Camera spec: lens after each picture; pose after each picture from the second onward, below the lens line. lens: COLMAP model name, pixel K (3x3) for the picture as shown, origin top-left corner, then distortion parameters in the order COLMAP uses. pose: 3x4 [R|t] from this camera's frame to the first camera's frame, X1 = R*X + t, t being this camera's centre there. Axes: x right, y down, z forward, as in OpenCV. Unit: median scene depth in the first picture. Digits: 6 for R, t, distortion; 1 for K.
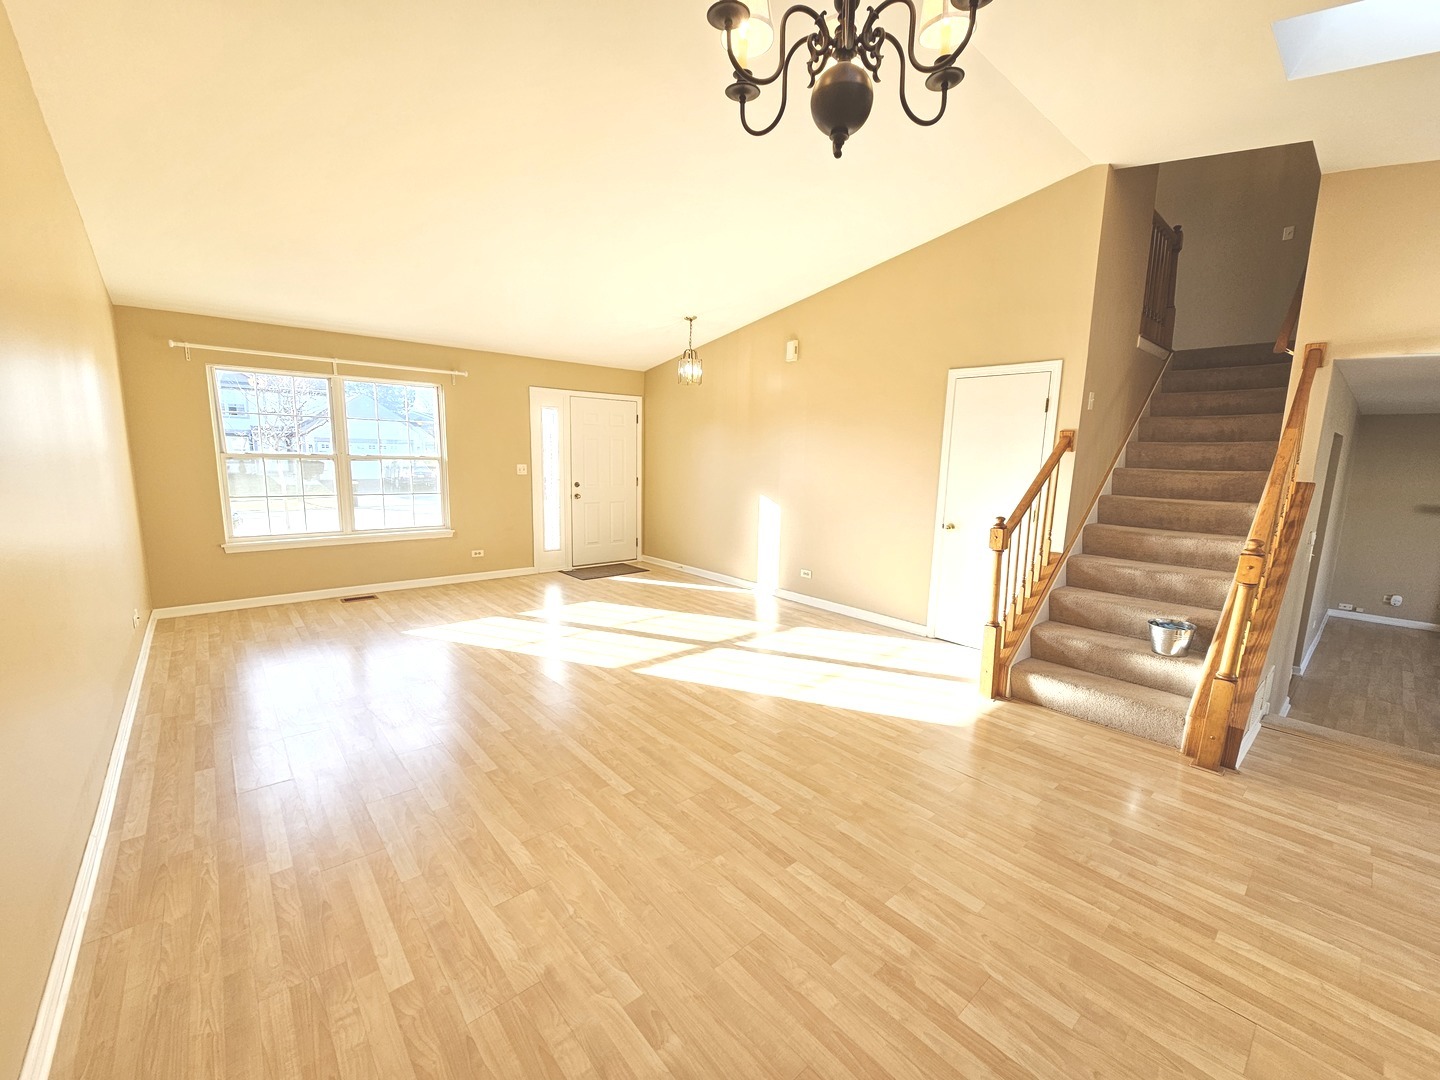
lens RADIAL K [[591.7, 0, 729.7], [0, 591.7, 538.3], [0, 0, 1]] dist [-0.000432, 0.002570]
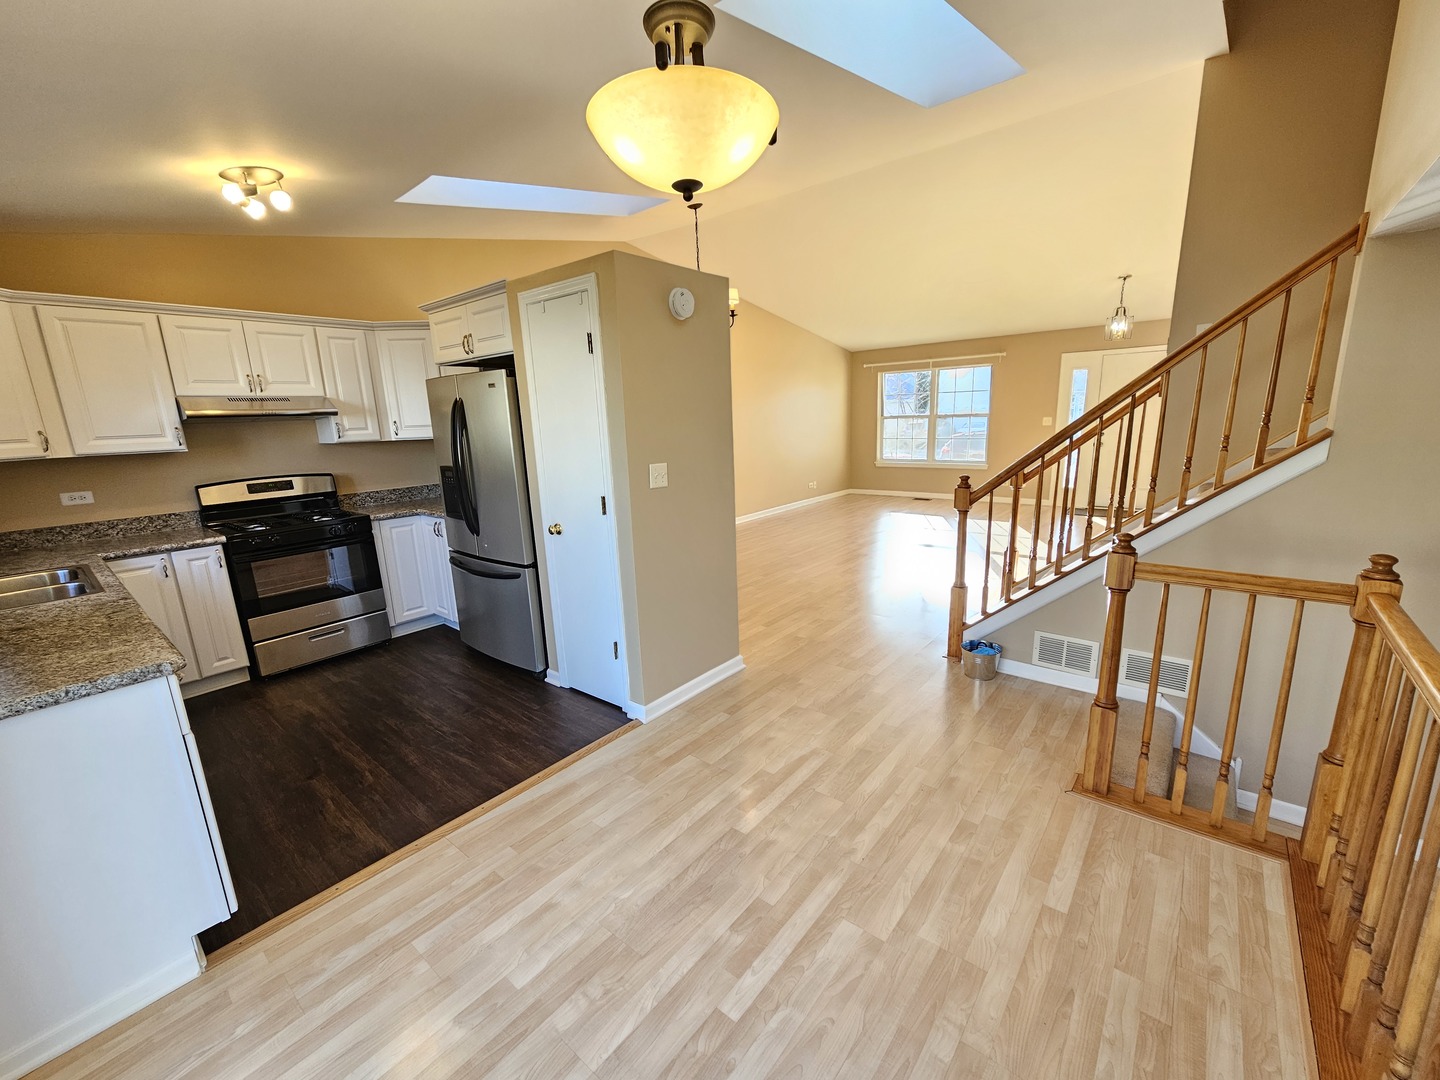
lens RADIAL K [[591.7, 0, 730.0], [0, 591.7, 545.7], [0, 0, 1]] dist [-0.000432, 0.002570]
pose [[0.147466, 0.177524, -0.973005, 1.921277], [-0.094350, 0.981799, 0.164830, 0.009547], [0.984557, 0.067496, 0.161531, 0.326899]]
